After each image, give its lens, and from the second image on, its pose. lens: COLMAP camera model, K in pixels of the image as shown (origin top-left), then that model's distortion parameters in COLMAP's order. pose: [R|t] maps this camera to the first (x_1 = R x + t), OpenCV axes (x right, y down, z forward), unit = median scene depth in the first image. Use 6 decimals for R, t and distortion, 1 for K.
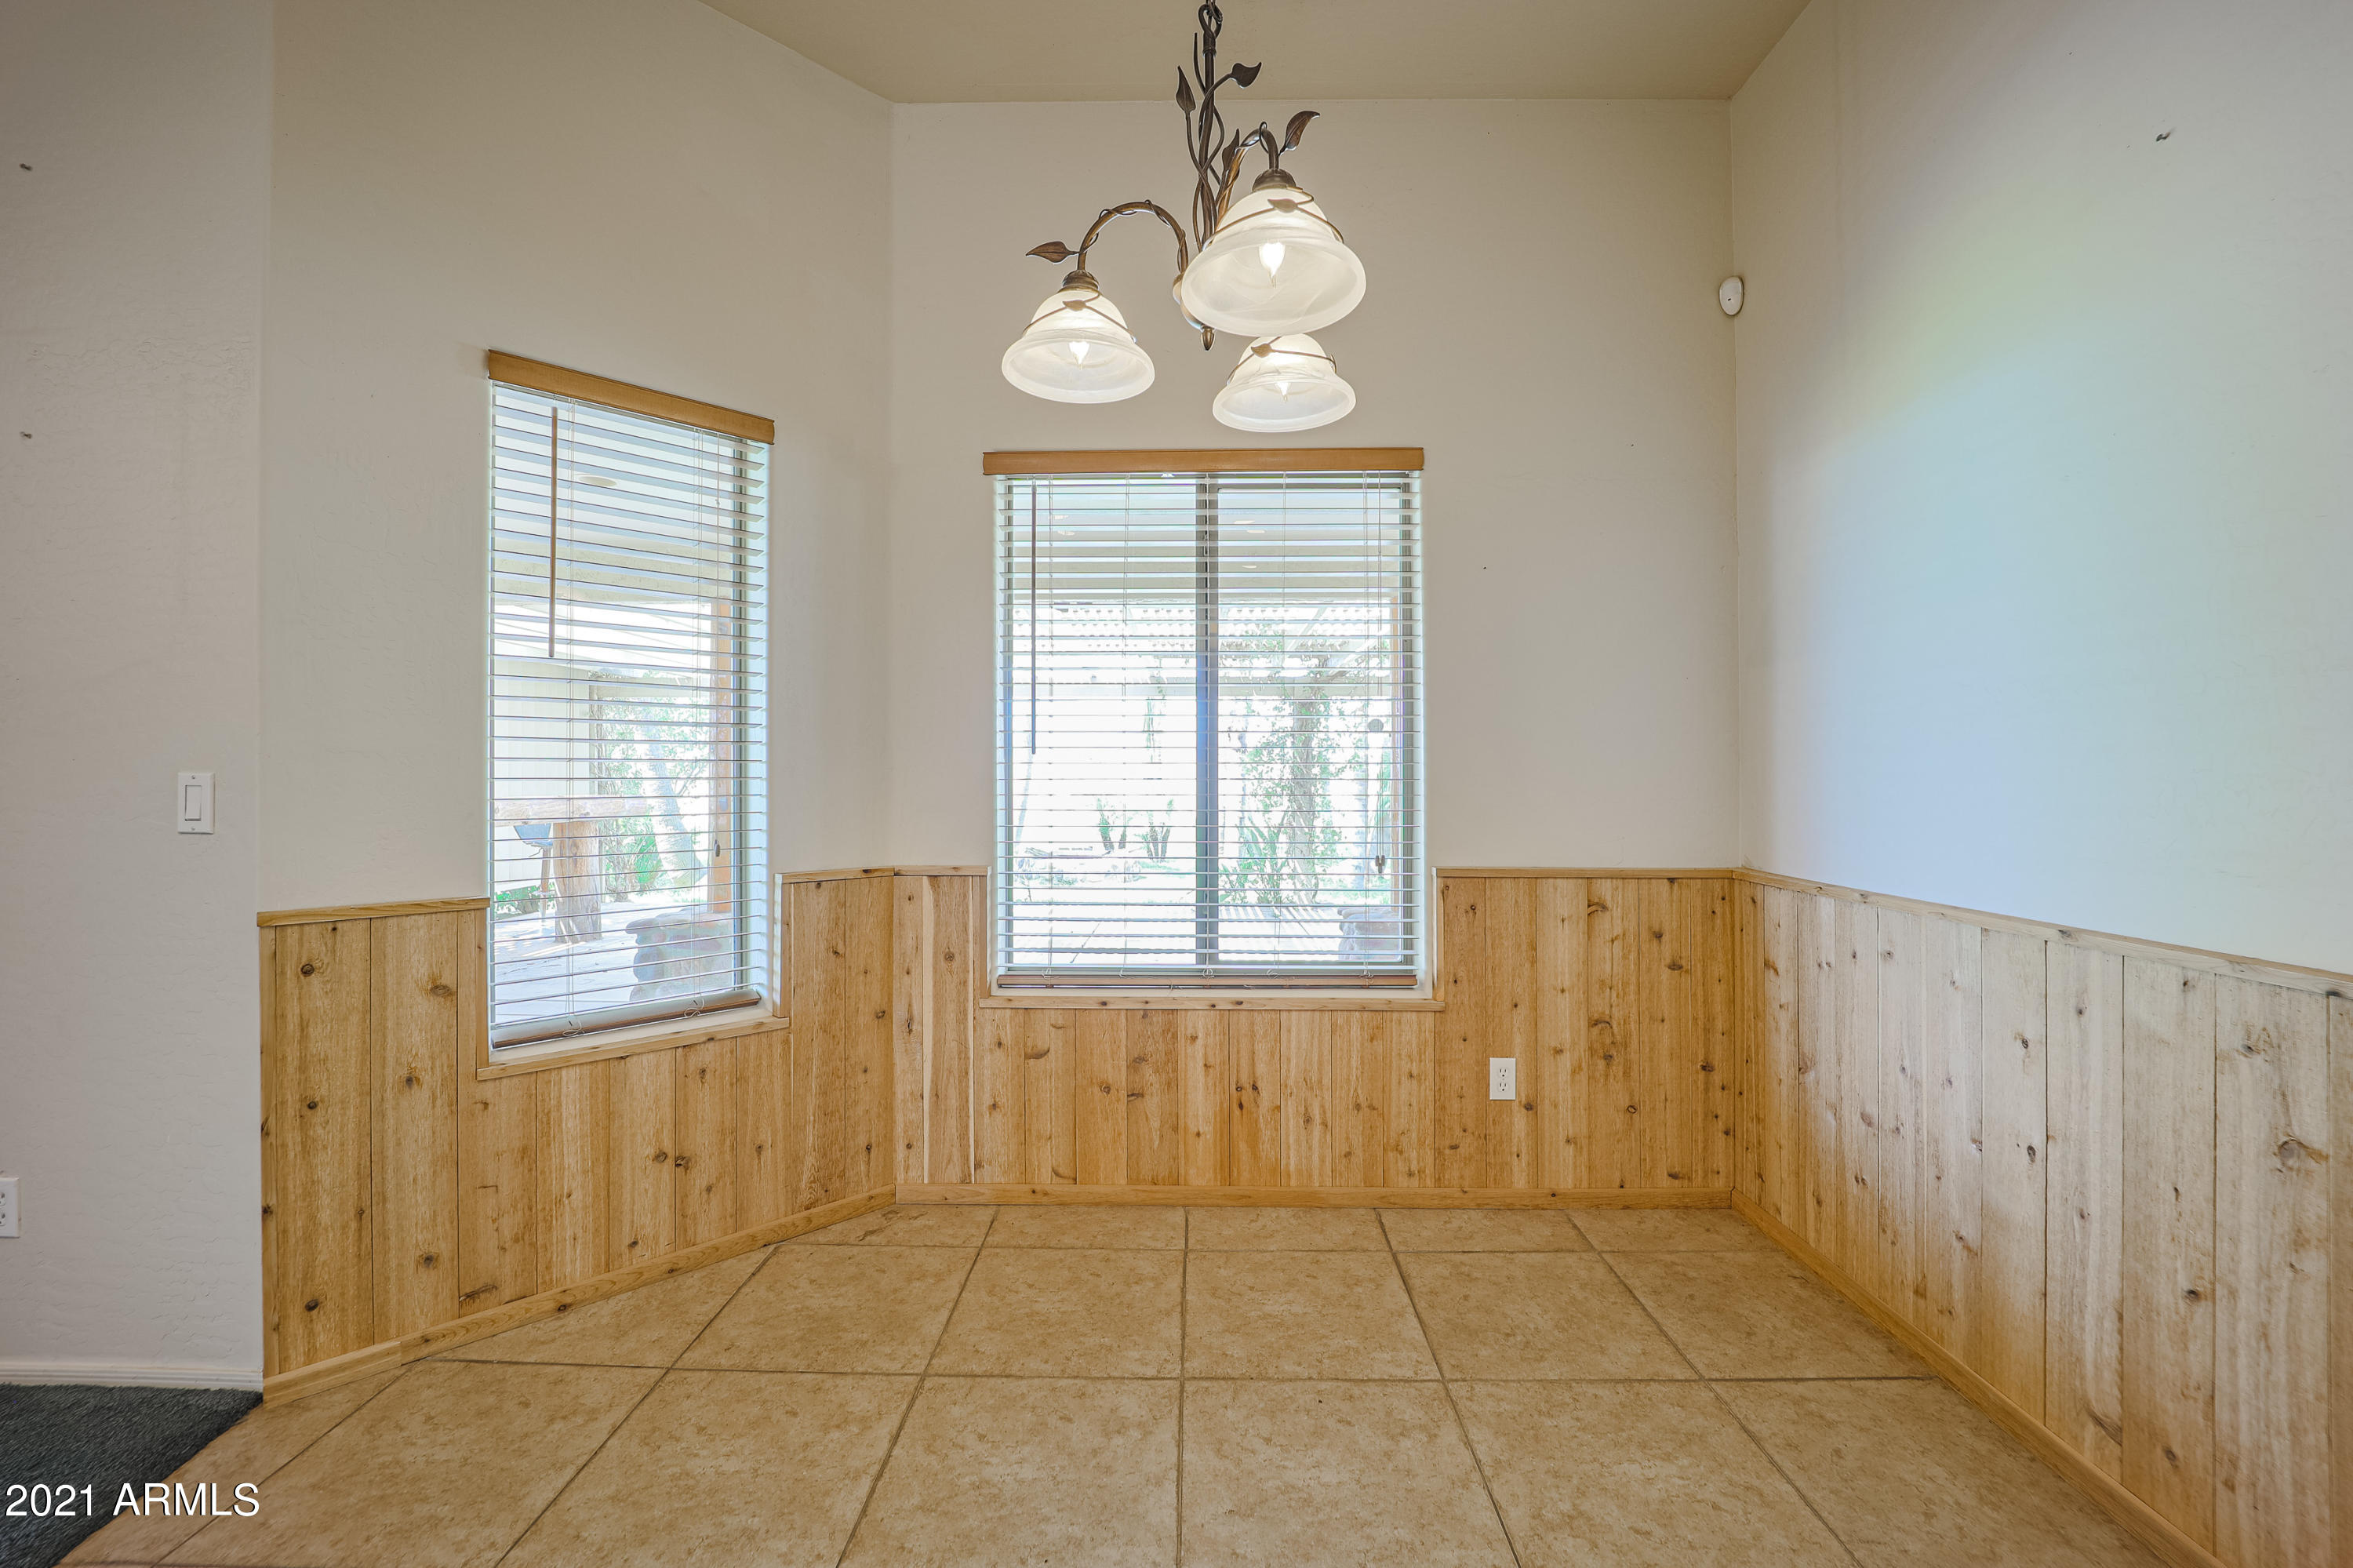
lens RADIAL K [[967.9, 0, 1171.9], [0, 967.9, 771.6], [0, 0, 1]] dist [-0.018157, -0.001907]
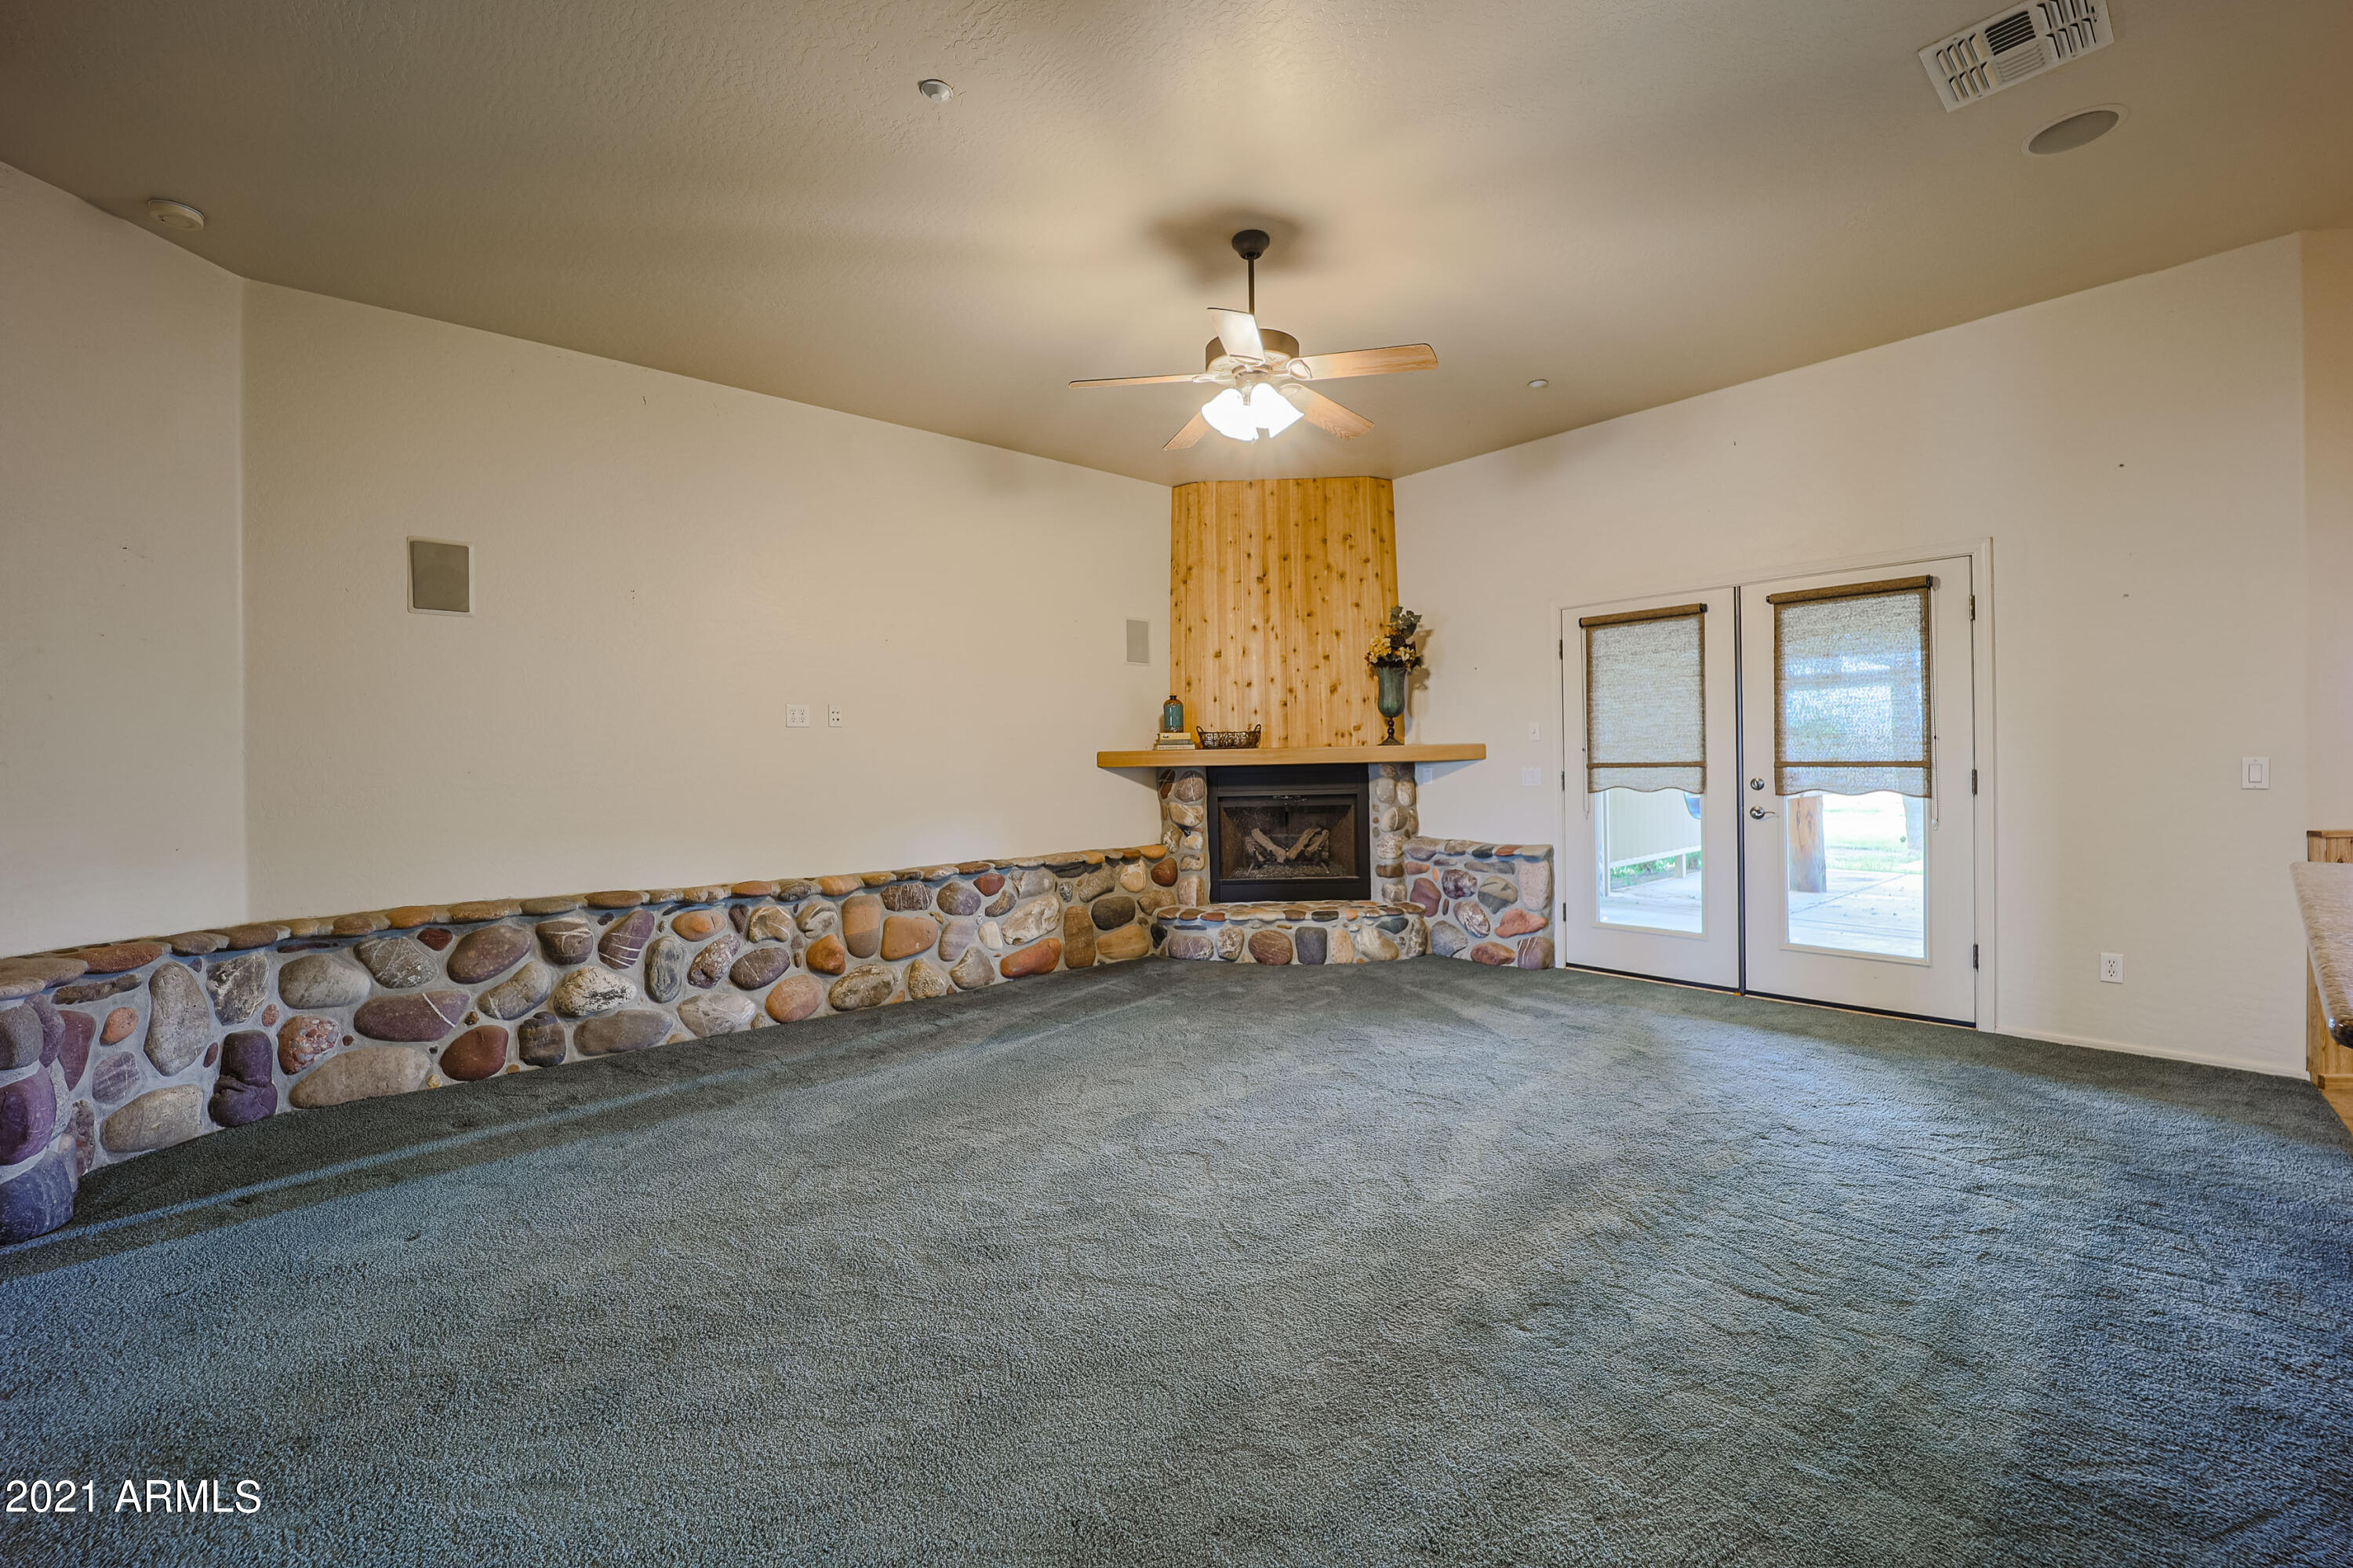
lens RADIAL K [[967.9, 0, 1172.2], [0, 967.9, 766.9], [0, 0, 1]] dist [-0.018157, -0.001907]
pose [[0.670919, -0.005004, -0.741514, -0.750779], [0.016299, 0.999835, 0.008000, -0.022077], [0.741352, -0.017454, 0.670890, -1.343049]]
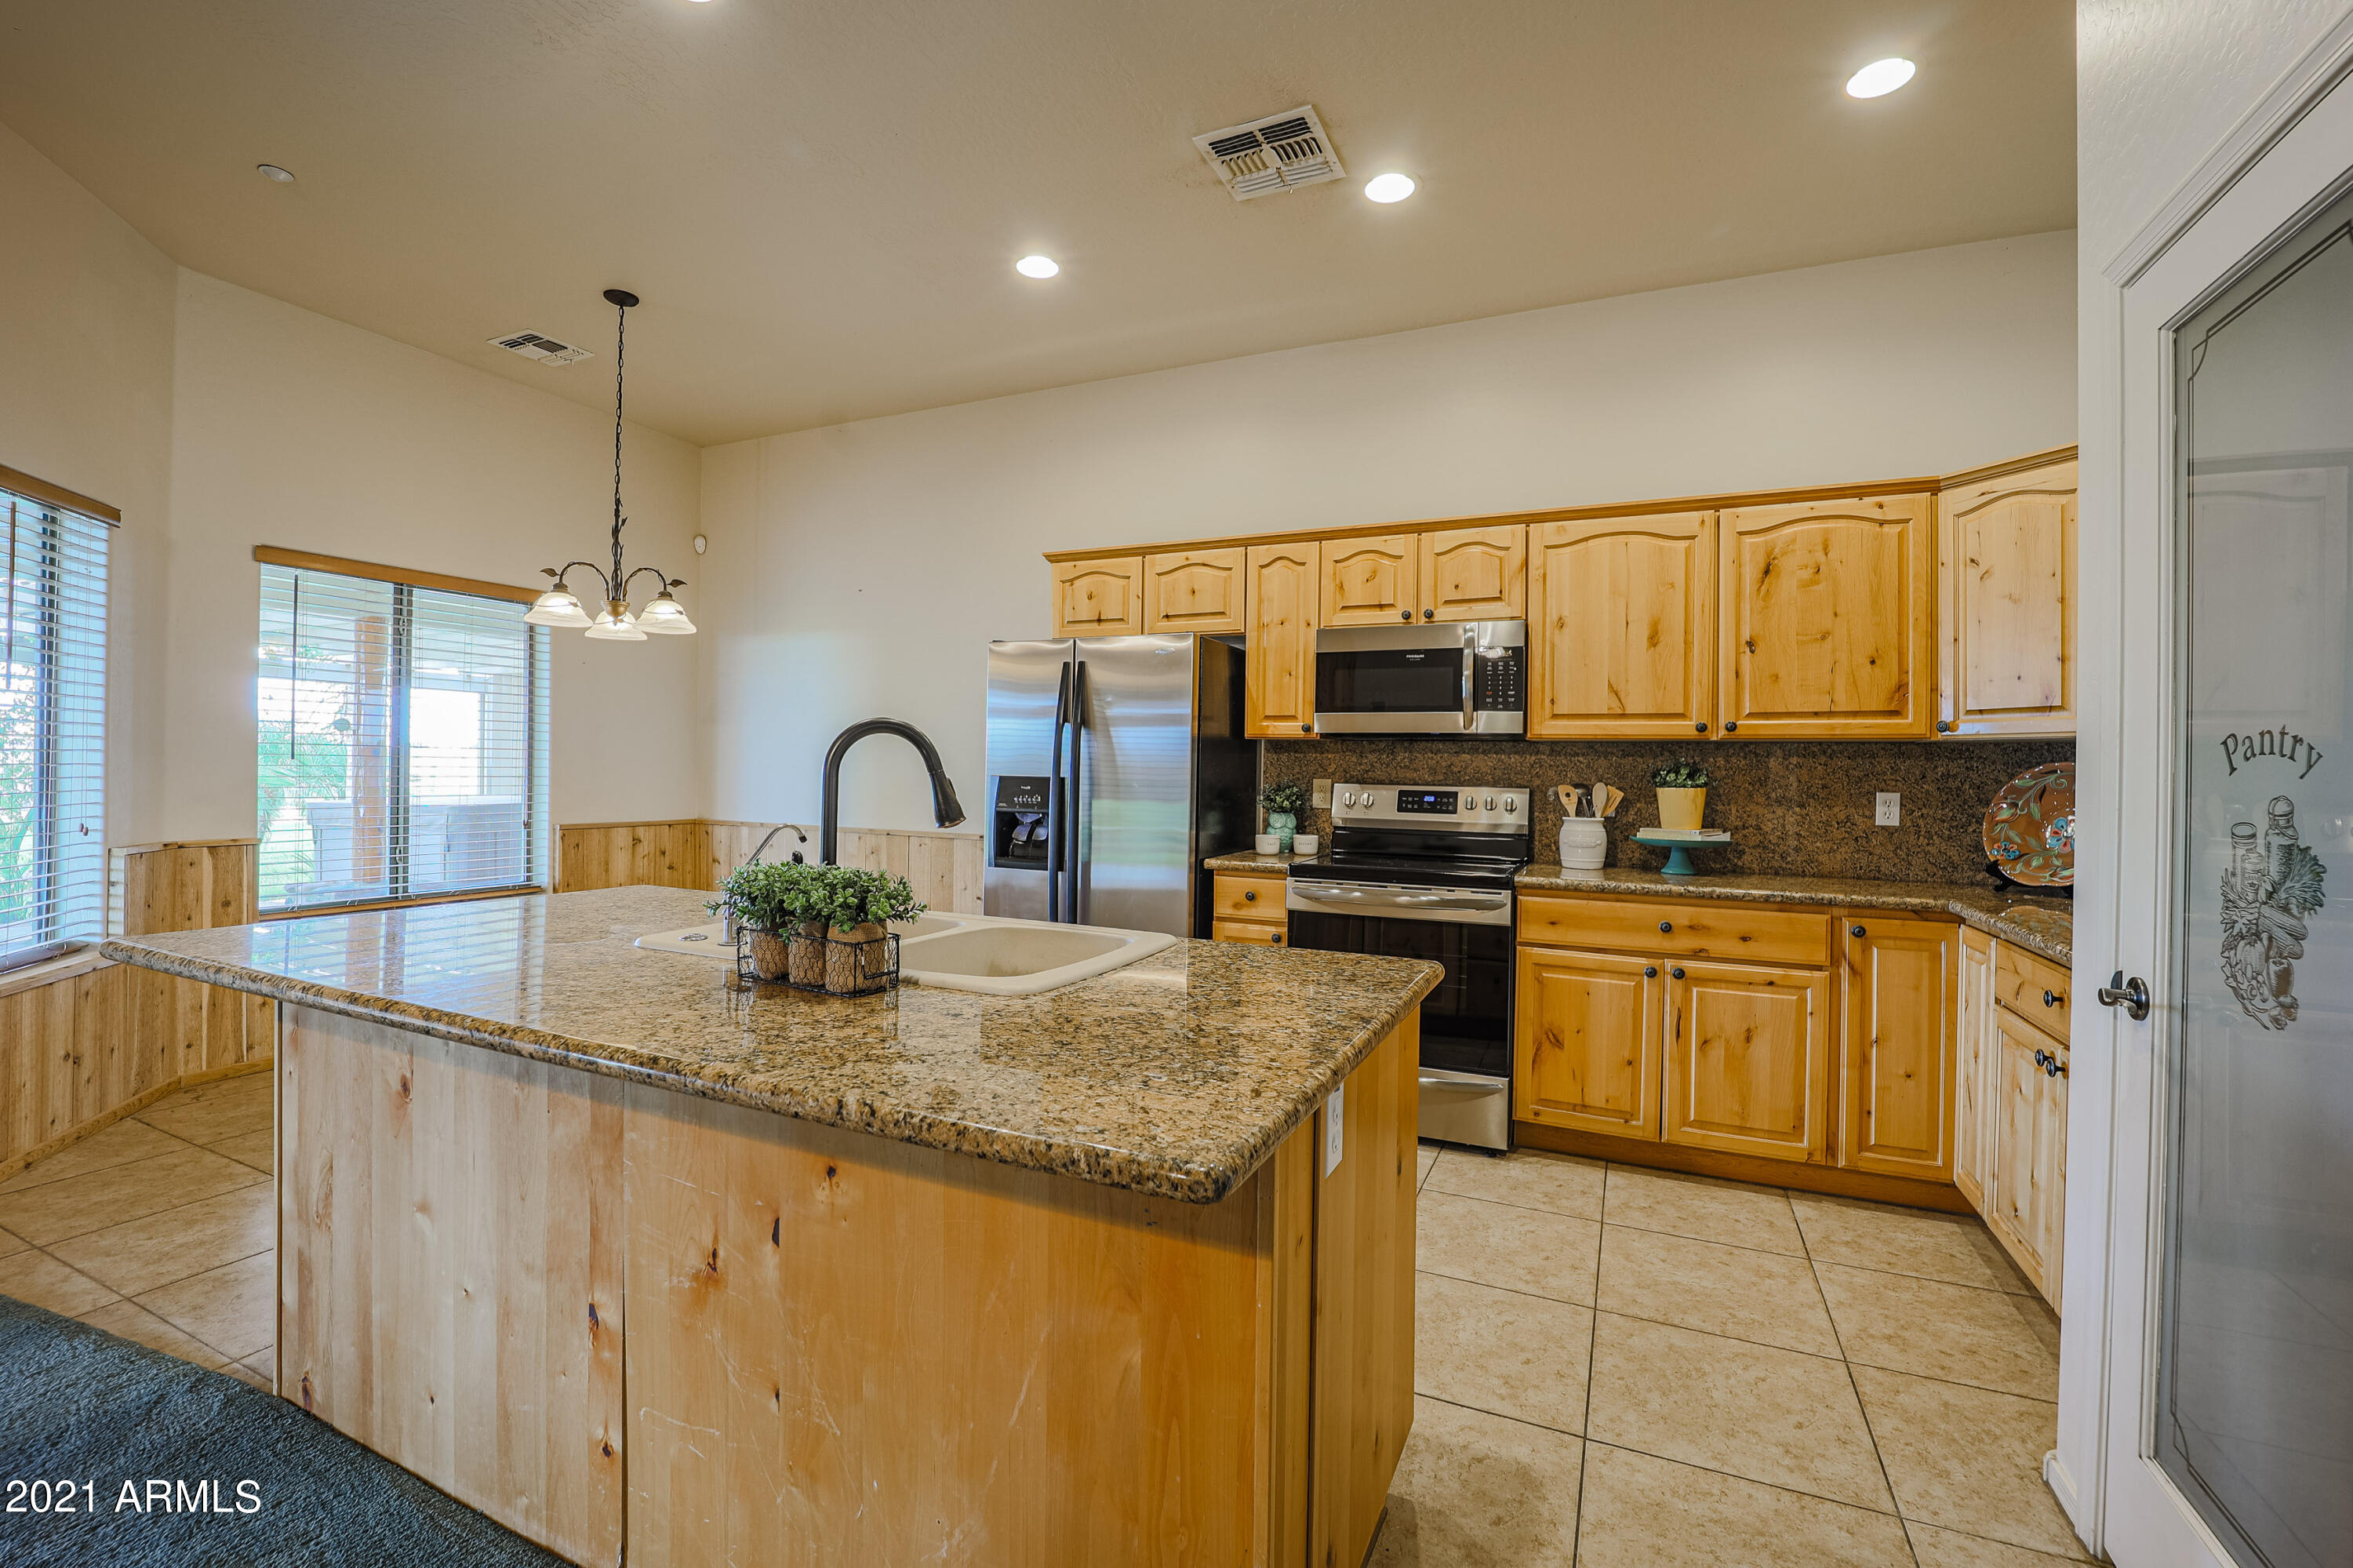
lens RADIAL K [[1000.7, 0, 1173.4], [0, 1000.7, 762.1], [0, 0, 1]] dist [-0.017857, -0.001777]
pose [[0.401640, 0.011837, 0.915721, -1.006781], [-0.019617, 0.999798, -0.004320, -0.035472], [-0.915588, -0.016229, 0.401791, -0.846396]]
